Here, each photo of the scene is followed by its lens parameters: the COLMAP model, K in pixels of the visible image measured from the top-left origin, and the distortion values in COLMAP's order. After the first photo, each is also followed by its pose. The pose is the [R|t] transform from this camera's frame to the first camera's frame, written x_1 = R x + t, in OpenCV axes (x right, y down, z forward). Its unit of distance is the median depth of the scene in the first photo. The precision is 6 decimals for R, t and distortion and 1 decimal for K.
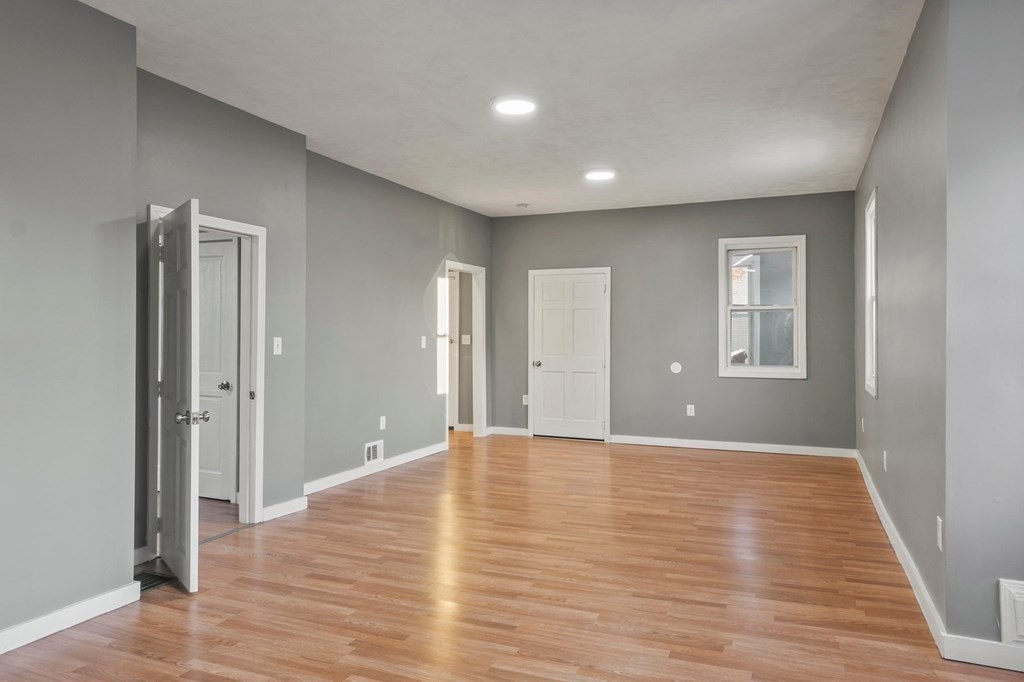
lens RADIAL K [[672.5, 0, 508.0], [0, 672.5, 338.3], [0, 0, 1]] dist [0.001505, 0.000081]
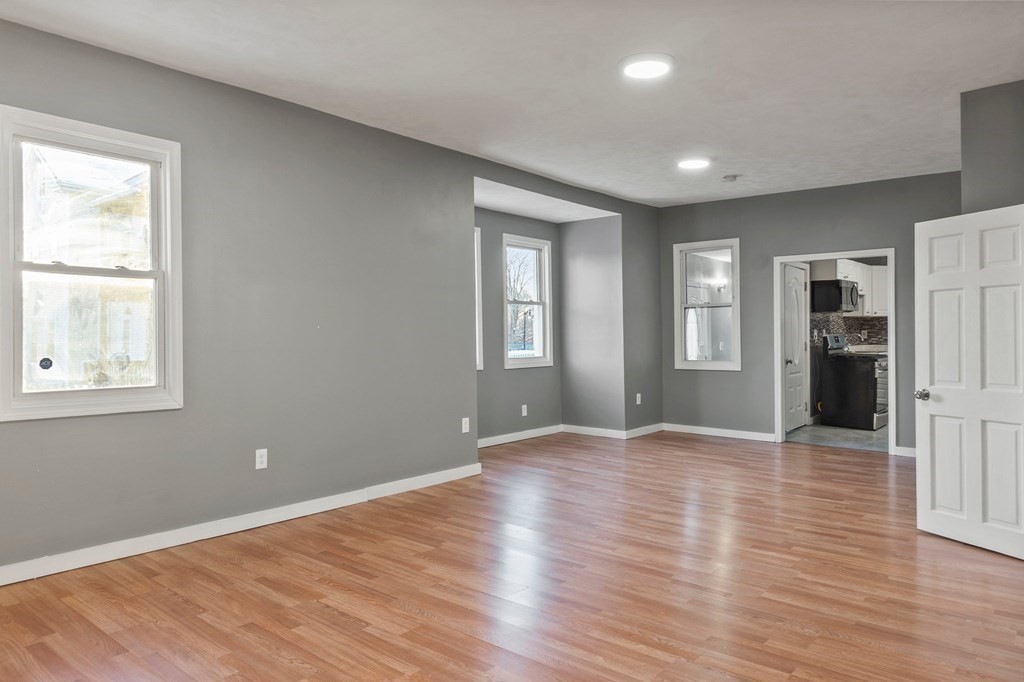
lens RADIAL K [[672.5, 0, 508.0], [0, 672.5, 338.3], [0, 0, 1]] dist [0.001505, 0.000081]
pose [[-0.954510, 0.007062, 0.298095, -0.082539], [0.009195, 0.999941, 0.005754, -0.000637], [-0.298037, 0.008234, -0.954519, 2.030307]]
